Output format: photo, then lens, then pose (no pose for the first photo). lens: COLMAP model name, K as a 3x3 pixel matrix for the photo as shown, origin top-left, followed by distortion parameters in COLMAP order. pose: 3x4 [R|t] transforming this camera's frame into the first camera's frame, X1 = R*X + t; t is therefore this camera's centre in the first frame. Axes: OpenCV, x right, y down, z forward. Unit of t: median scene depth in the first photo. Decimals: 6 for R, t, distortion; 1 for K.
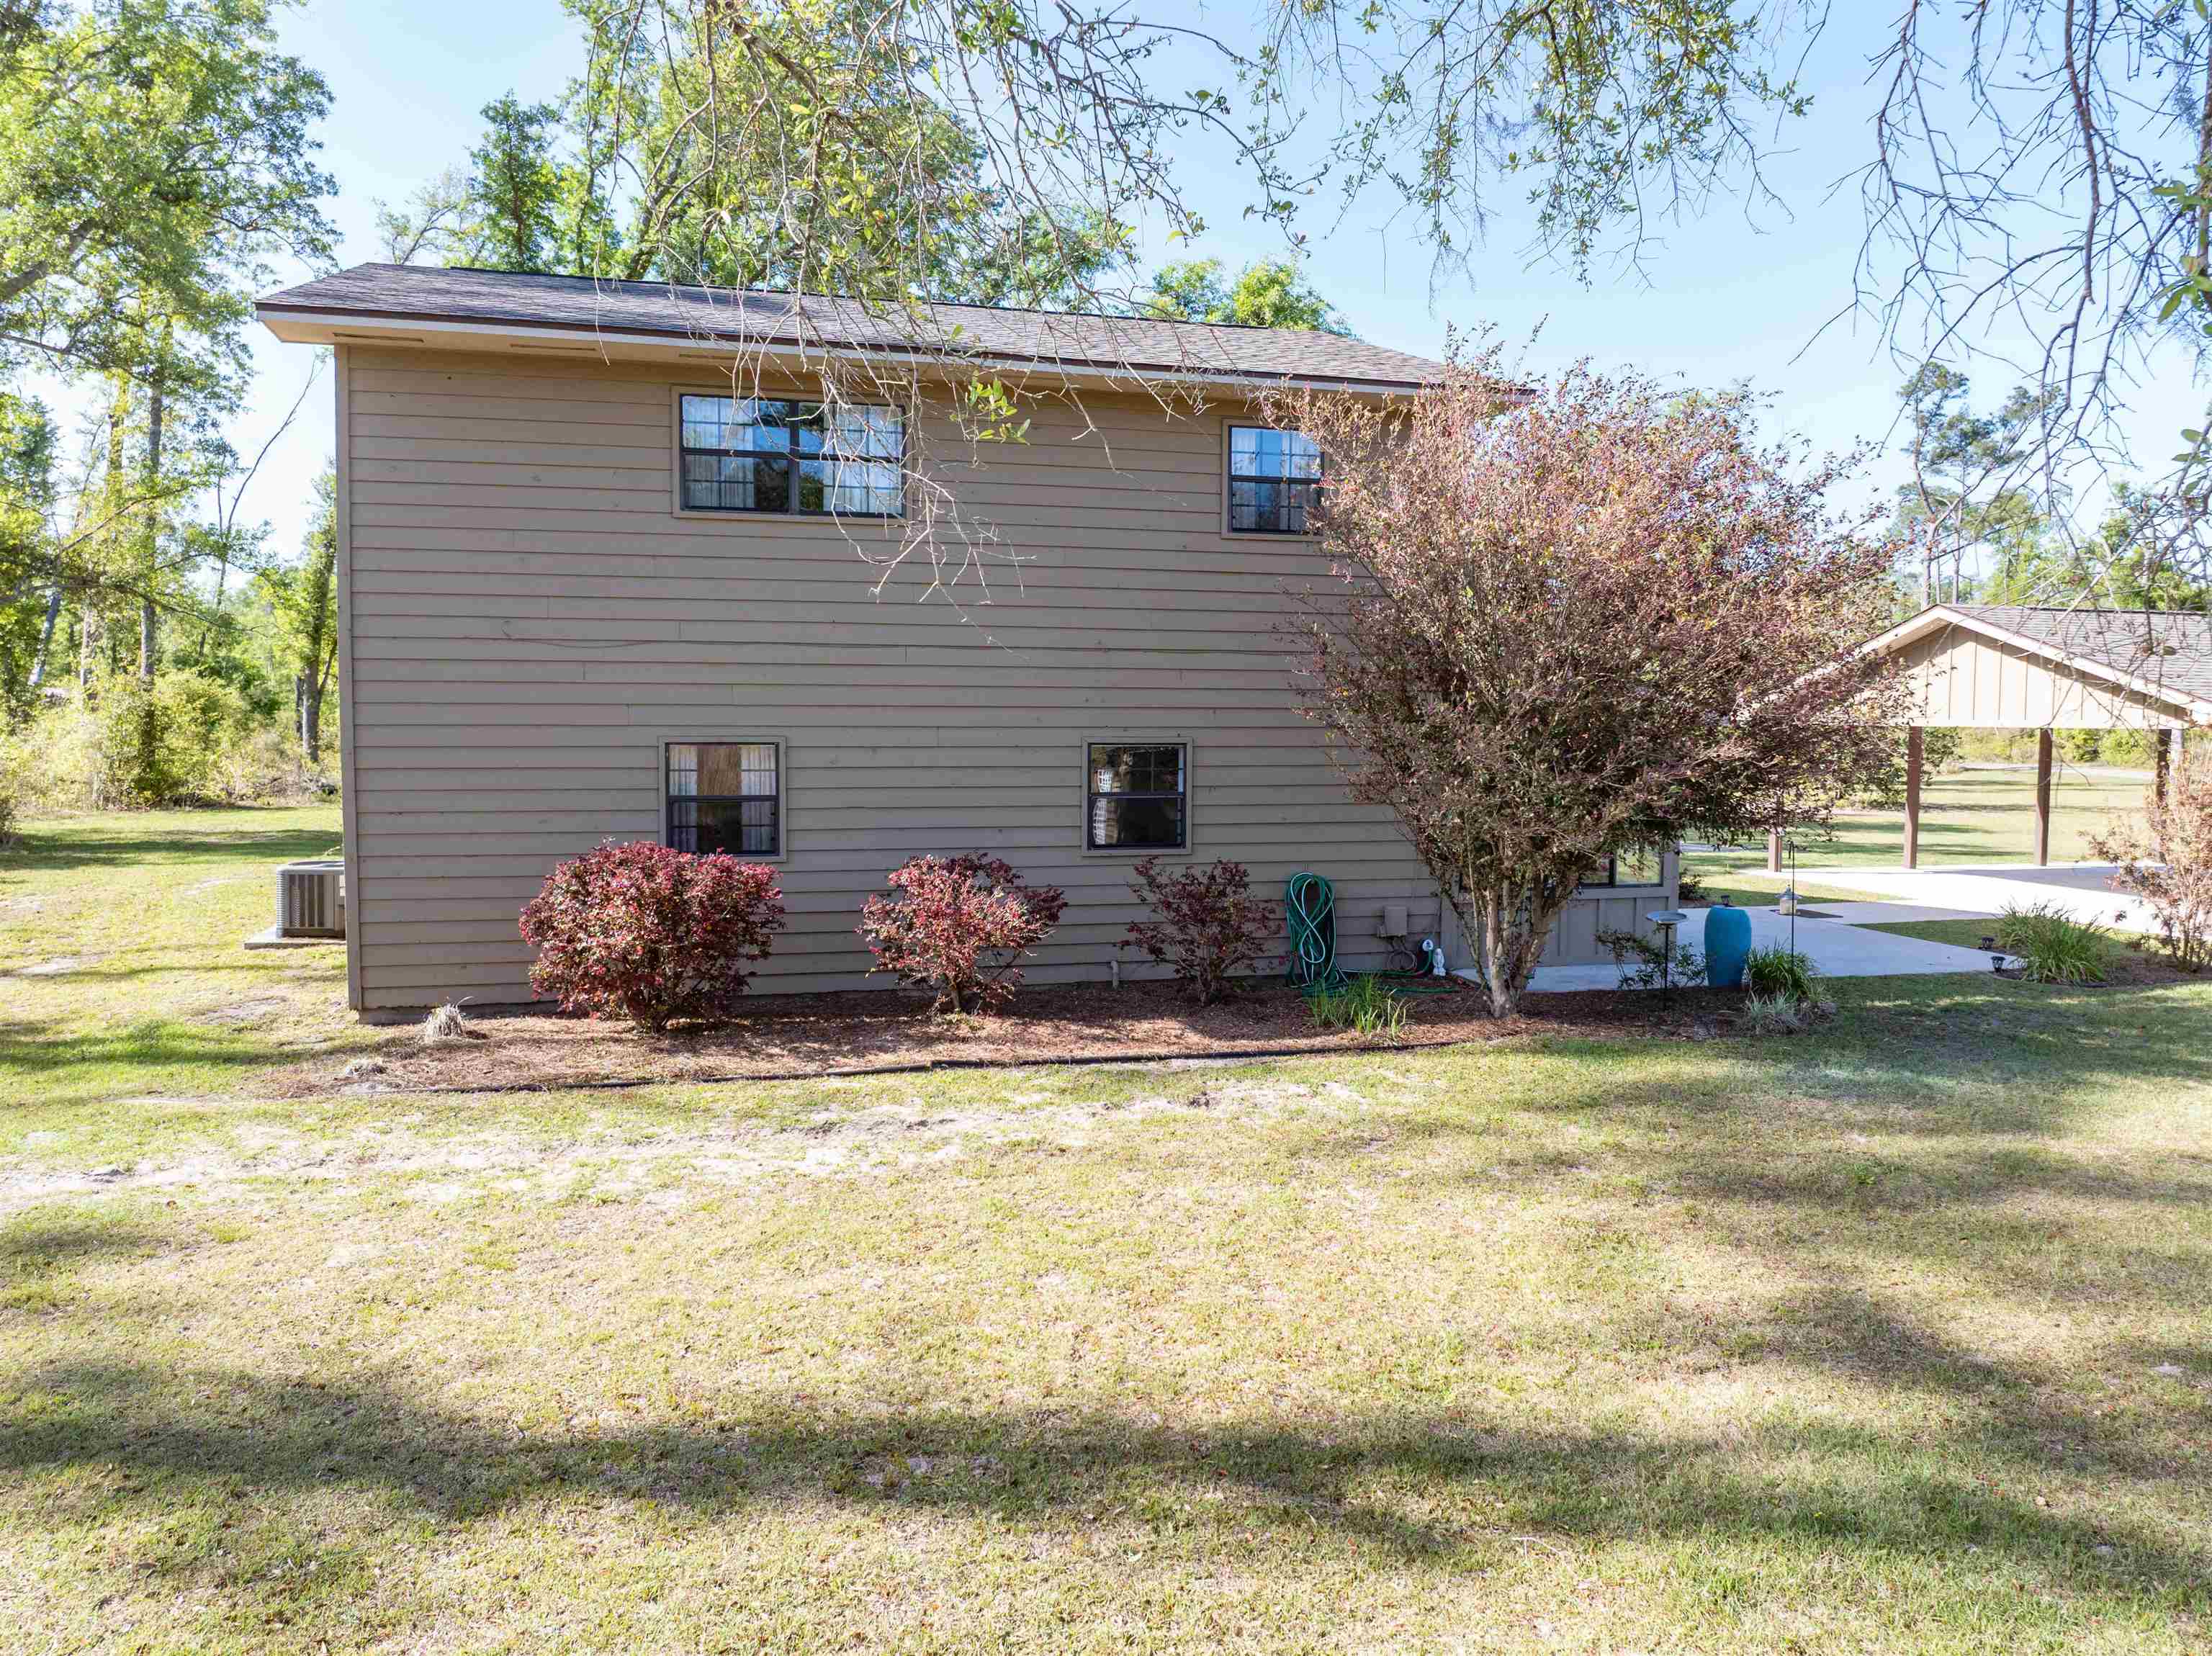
lens RADIAL K [[1552.0, 0, 1098.1], [0, 1552.0, 830.9], [0, 0, 1]] dist [-0.039415, 0.001180]
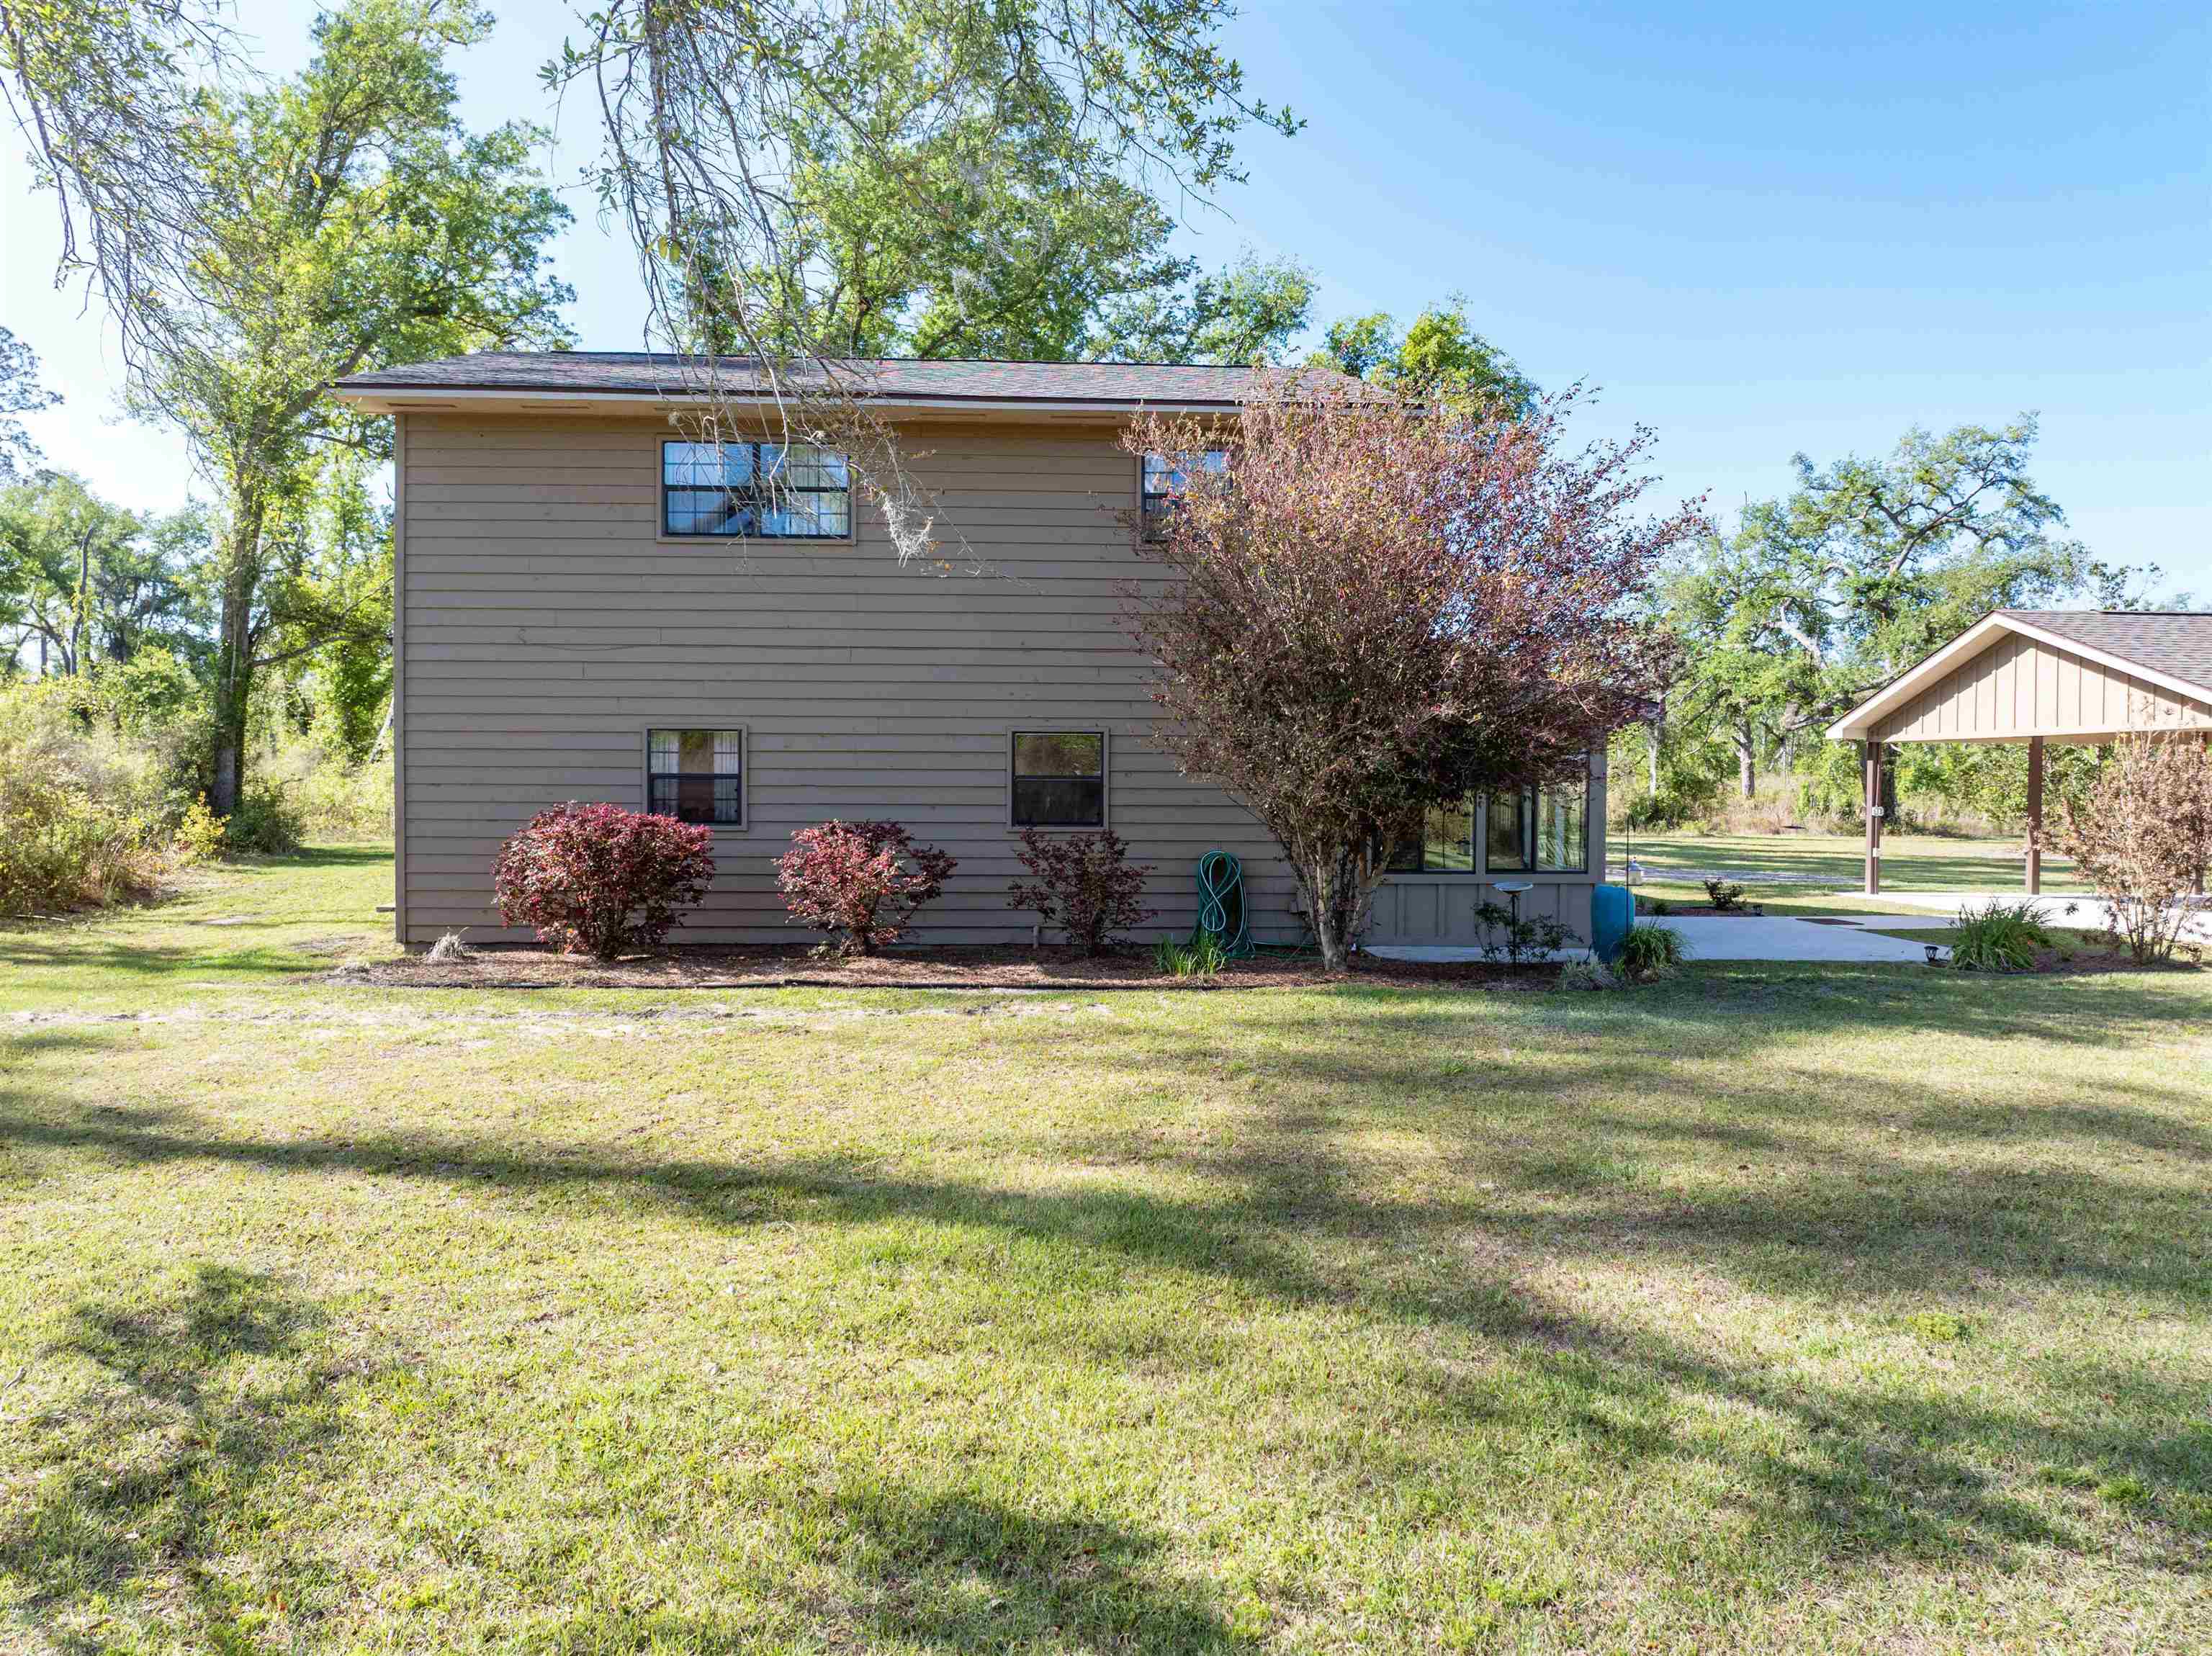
lens RADIAL K [[1552.0, 0, 1098.1], [0, 1552.0, 830.9], [0, 0, 1]] dist [-0.039415, 0.001180]
pose [[0.978336, 0.006033, -0.206935, 0.289356], [-0.015189, 0.998973, -0.042689, 0.063066], [0.206465, 0.044908, 0.977423, -0.091885]]
